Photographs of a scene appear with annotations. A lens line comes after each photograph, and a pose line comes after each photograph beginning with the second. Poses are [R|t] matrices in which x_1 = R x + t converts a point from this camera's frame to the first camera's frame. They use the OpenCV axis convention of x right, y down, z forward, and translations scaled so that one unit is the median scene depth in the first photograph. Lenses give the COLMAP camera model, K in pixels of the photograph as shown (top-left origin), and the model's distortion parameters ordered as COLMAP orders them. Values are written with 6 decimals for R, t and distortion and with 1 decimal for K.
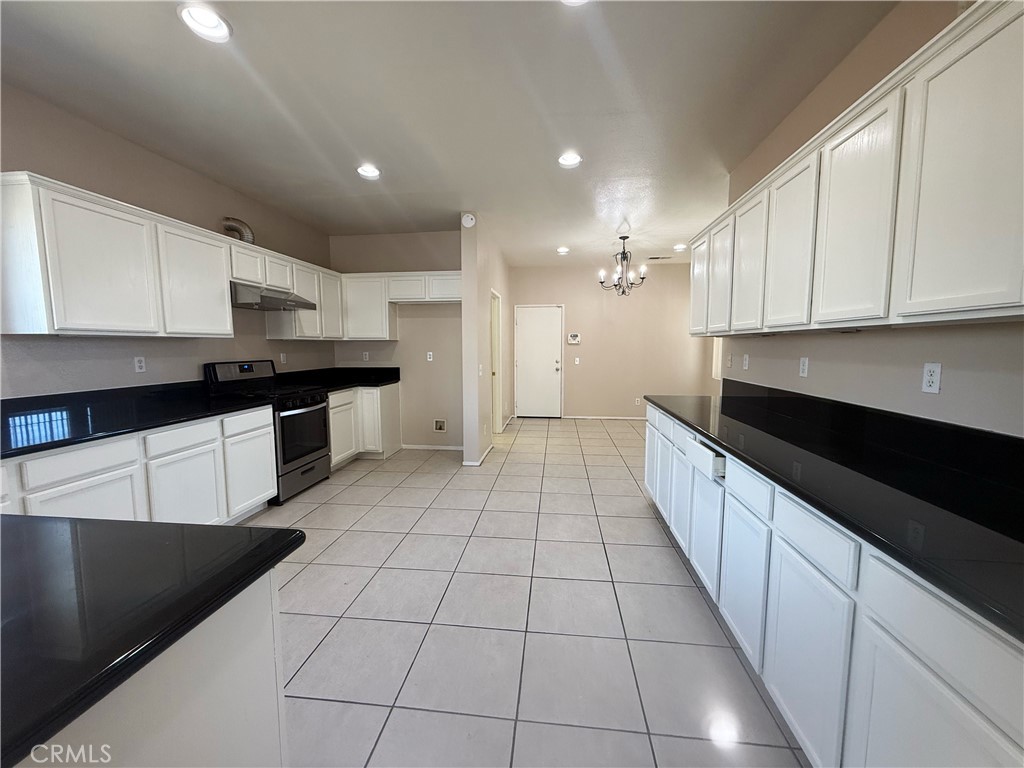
lens RADIAL K [[409.9, 0, 509.8], [0, 409.9, 385.8], [0, 0, 1]] dist [-0.001531, 0.000272]
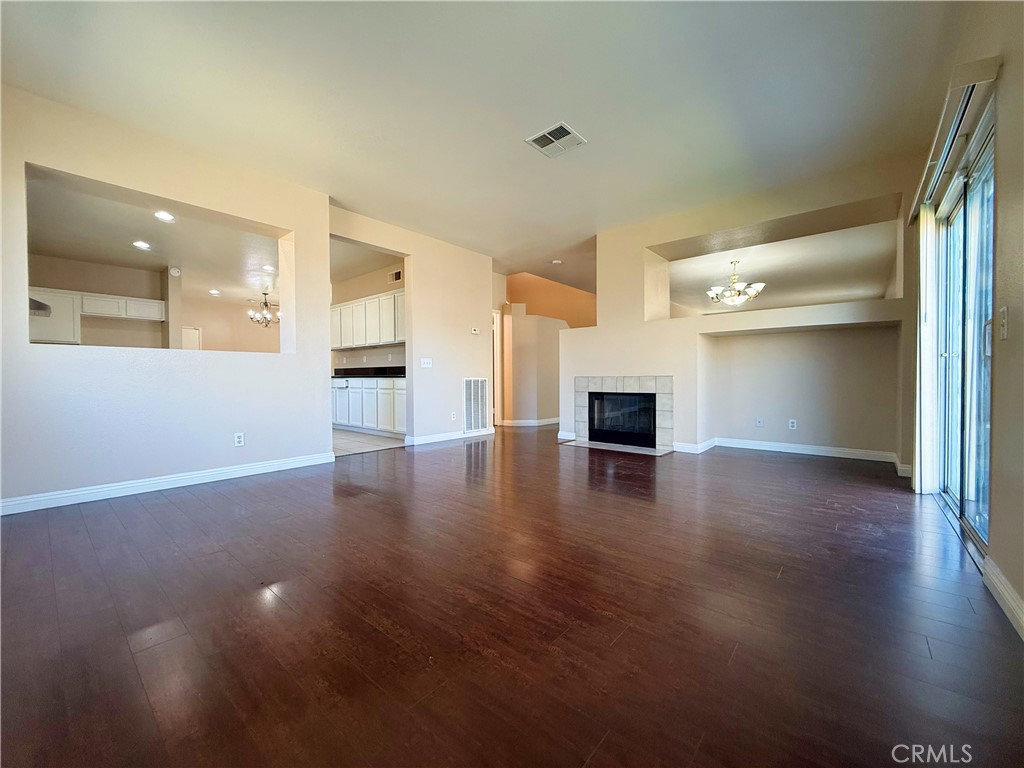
lens RADIAL K [[409.9, 0, 509.8], [0, 409.9, 385.8], [0, 0, 1]] dist [-0.001531, 0.000272]
pose [[0.558968, -0.013480, 0.829080, -0.677973], [0.081624, 0.995906, -0.038839, 0.194740], [-0.825162, 0.089383, 0.557780, -0.885076]]
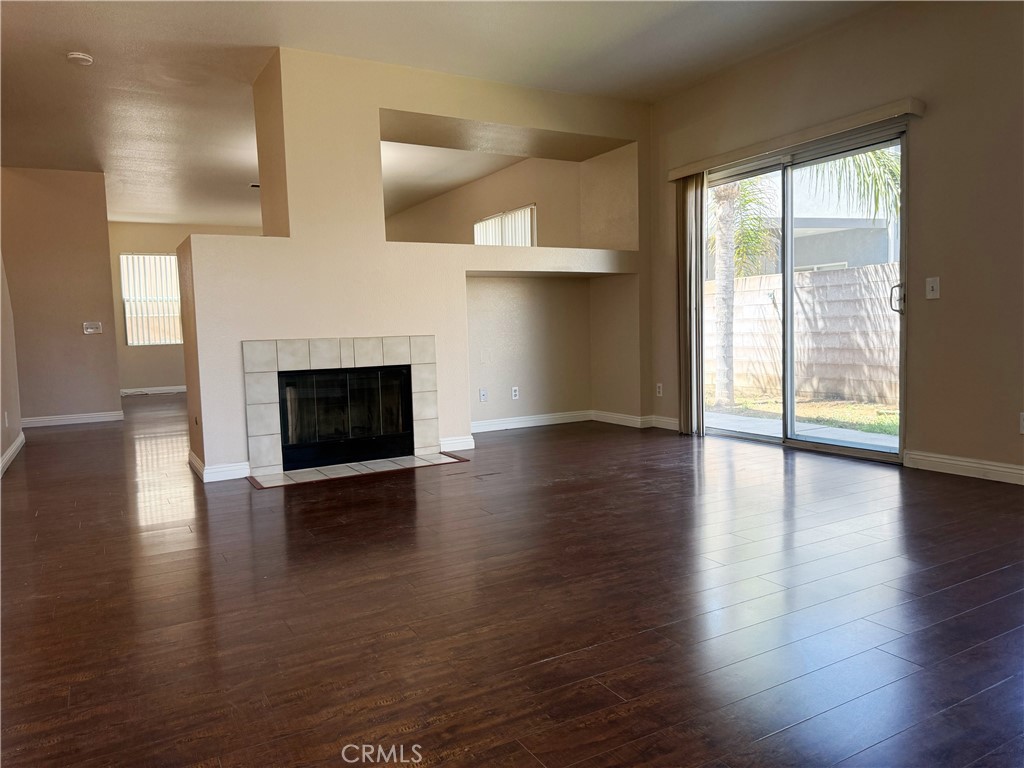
lens RADIAL K [[719.5, 0, 510.4], [0, 719.5, 383.6], [0, 0, 1]] dist [0.114273, -0.187002]
pose [[-0.596644, -0.040345, 0.801492, -0.583193], [0.110173, 0.985161, 0.131605, 0.100434], [-0.794908, 0.166824, -0.583345, -0.052019]]
